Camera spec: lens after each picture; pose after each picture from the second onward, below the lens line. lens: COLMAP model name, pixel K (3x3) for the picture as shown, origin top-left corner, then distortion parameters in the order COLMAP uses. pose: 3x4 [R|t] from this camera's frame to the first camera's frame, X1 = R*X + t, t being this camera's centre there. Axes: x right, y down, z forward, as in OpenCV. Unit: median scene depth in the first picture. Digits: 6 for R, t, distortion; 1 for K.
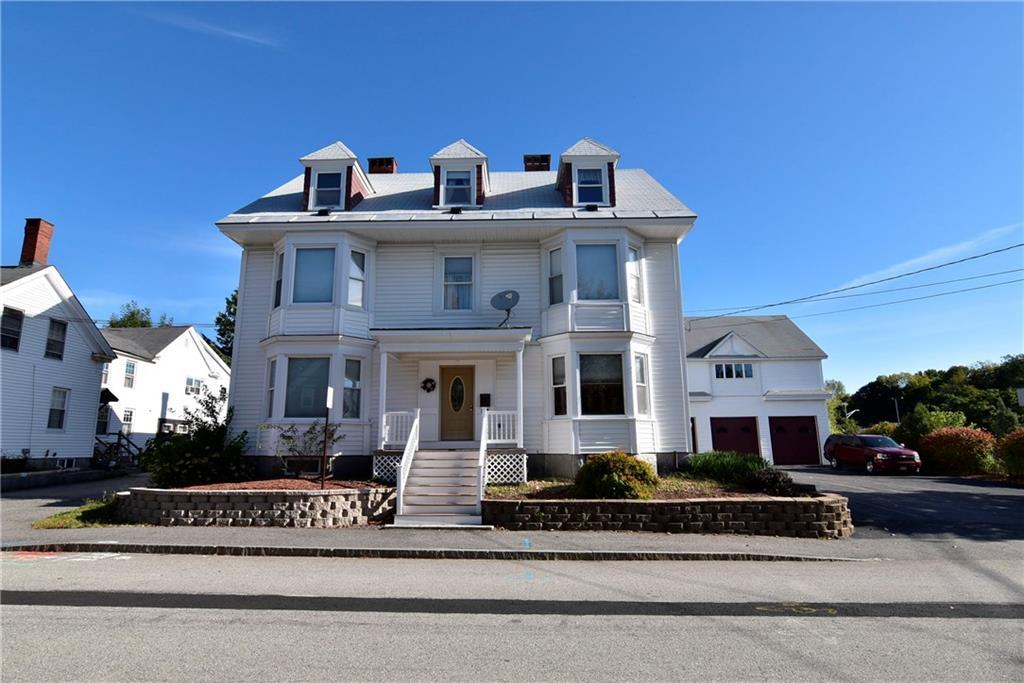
lens RADIAL K [[538.3, 0, 511.2], [0, 538.3, 341.6], [0, 0, 1]] dist [-0.025250, 0.002132]
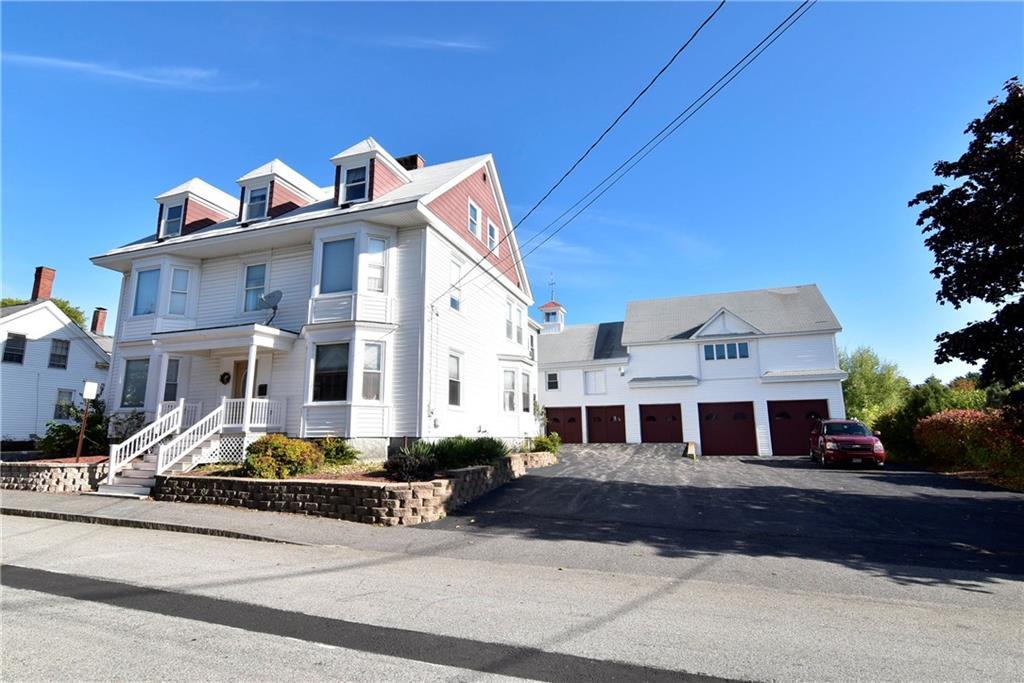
lens RADIAL K [[519.6, 0, 511.9], [0, 519.6, 339.0], [0, 0, 1]] dist [-0.022219, 0.003767]
pose [[0.949044, -0.057003, -0.309945, 0.799768], [0.058754, 0.998266, -0.003690, 0.037689], [0.309618, -0.014708, 0.950747, 0.136252]]
